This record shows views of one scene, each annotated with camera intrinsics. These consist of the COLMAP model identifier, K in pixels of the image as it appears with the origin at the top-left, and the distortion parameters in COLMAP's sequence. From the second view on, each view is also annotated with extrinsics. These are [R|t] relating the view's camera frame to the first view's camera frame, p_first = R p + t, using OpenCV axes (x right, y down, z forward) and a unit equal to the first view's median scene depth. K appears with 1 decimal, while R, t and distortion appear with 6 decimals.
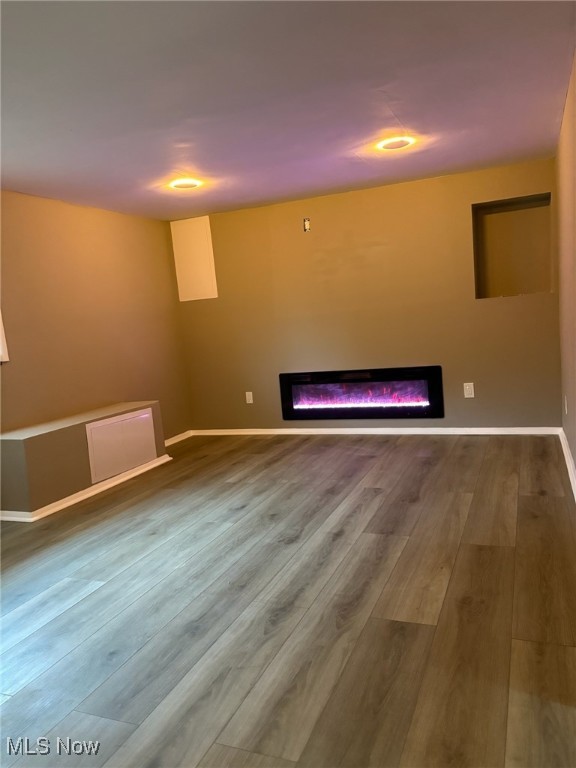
lens RADIAL K [[581.9, 0, 290.2], [0, 581.9, 391.3], [0, 0, 1]] dist [0.032245, -0.033293]
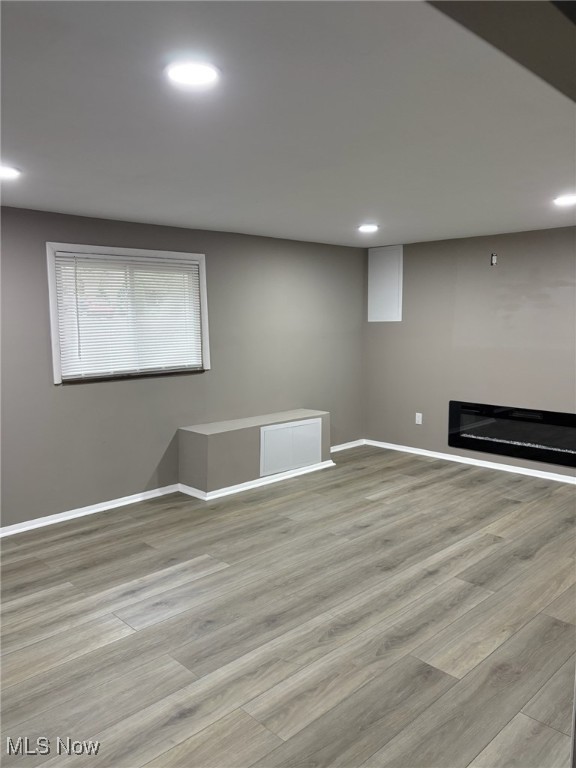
lens RADIAL K [[581.9, 0, 286.7], [0, 581.9, 388.3], [0, 0, 1]] dist [0.032245, -0.033293]
pose [[0.914540, 0.128171, -0.383651, 0.202241], [-0.122459, 0.991692, 0.039393, -0.104407], [0.385513, 0.010955, 0.922638, -0.114374]]
